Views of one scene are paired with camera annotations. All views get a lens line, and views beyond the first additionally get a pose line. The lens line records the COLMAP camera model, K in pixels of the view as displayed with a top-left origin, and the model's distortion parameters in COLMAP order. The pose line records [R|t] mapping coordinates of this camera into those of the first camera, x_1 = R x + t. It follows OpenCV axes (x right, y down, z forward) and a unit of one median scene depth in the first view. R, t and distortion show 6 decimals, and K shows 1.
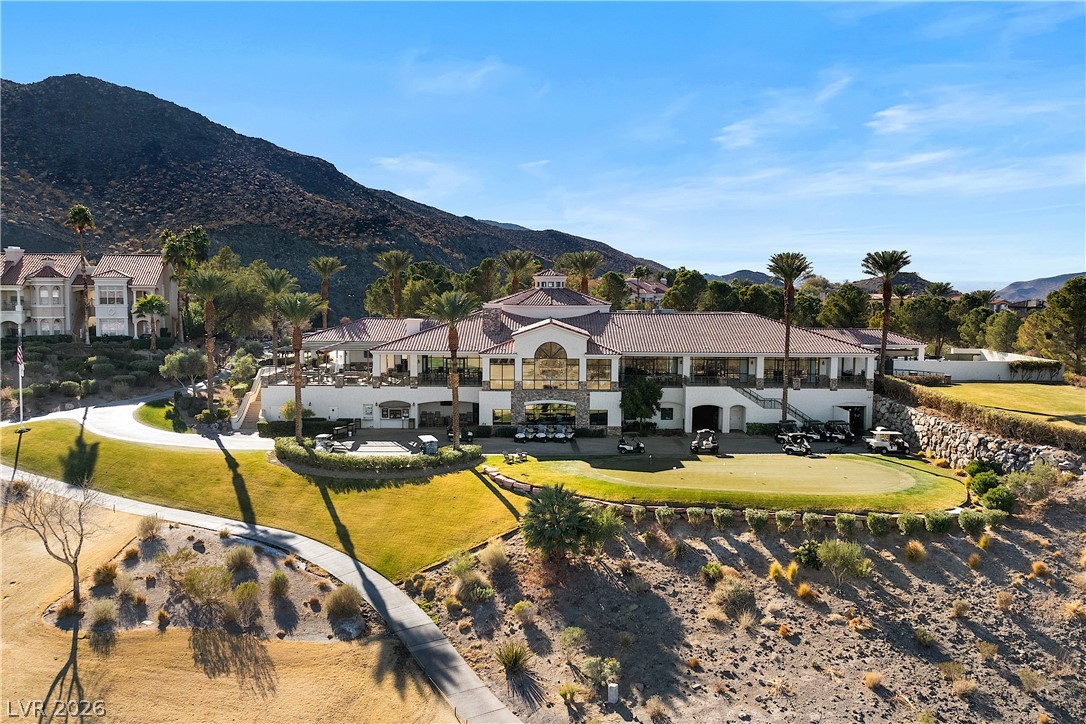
lens RADIAL K [[913.3, 0, 563.4], [0, 913.3, 363.3], [0, 0, 1]] dist [-0.015789, -0.006255]
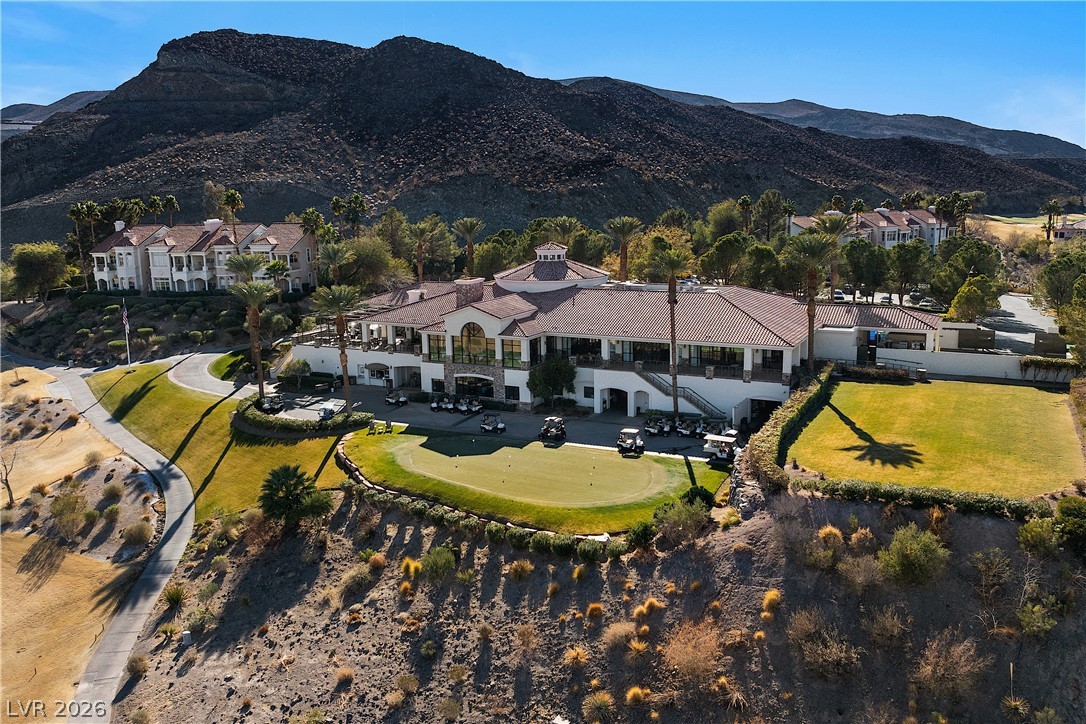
lens RADIAL K [[908.9, 0, 543.0], [0, 908.9, 362.0], [0, 0, 1]] dist [-0.009829, -0.014965]
pose [[0.880295, 0.064930, -0.469963, 0.644380], [-0.014120, 0.993737, 0.110847, -0.108834], [0.474217, -0.090942, 0.875698, 0.082075]]
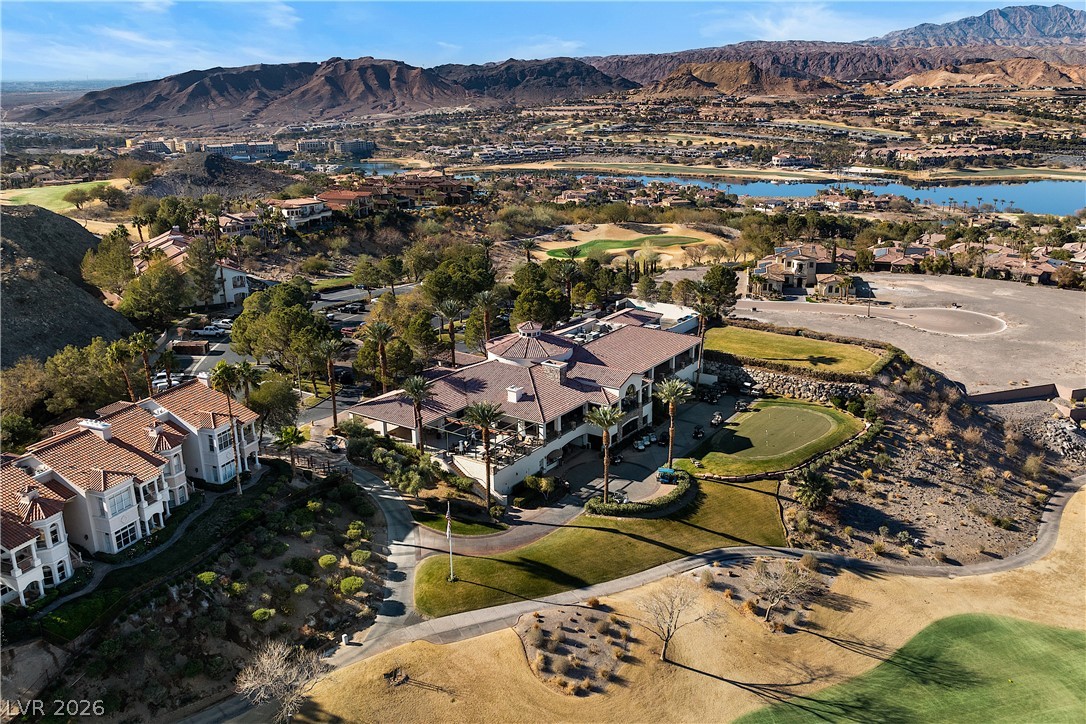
lens RADIAL K [[908.9, 0, 543.0], [0, 908.9, 362.0], [0, 0, 1]] dist [-0.009829, -0.014965]
pose [[0.592839, -0.256311, 0.763444, -1.435922], [0.088001, 0.962941, 0.254953, -0.526728], [-0.800498, -0.083962, 0.593425, 0.212590]]
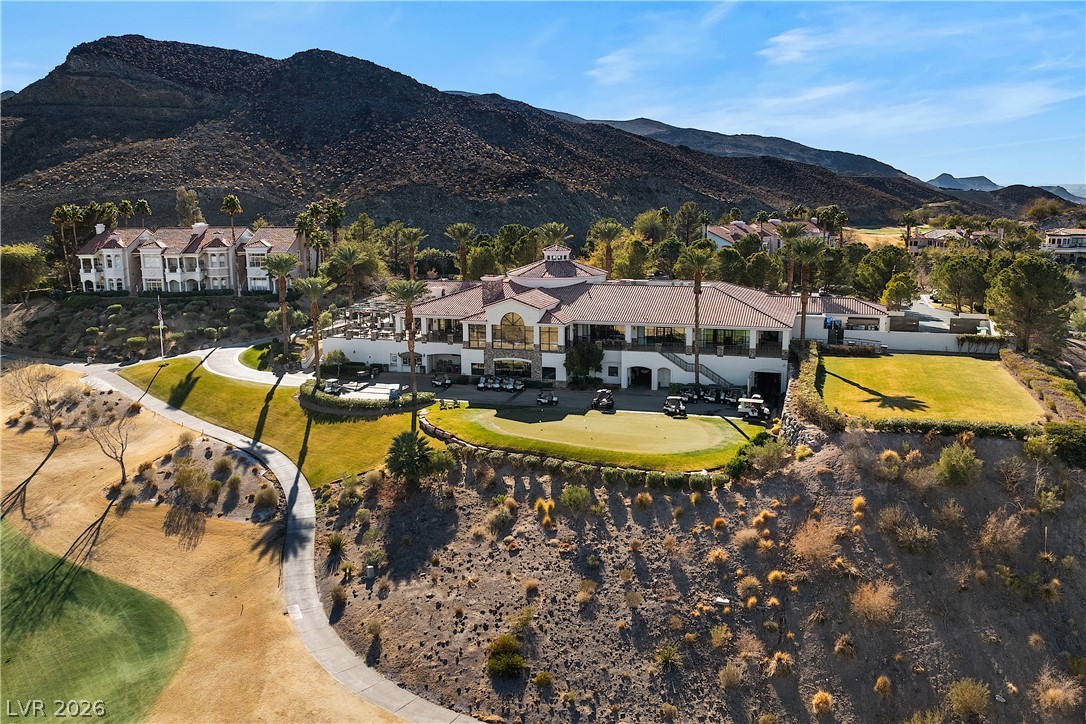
lens RADIAL K [[890.8, 0, 552.3], [0, 890.8, 360.5], [0, 0, 1]] dist [-0.001222, -0.038954]
pose [[0.949483, 0.043640, -0.310768, 0.474385], [-0.013544, 0.995060, 0.098350, -0.088070], [0.313525, -0.089173, 0.945384, -0.178512]]
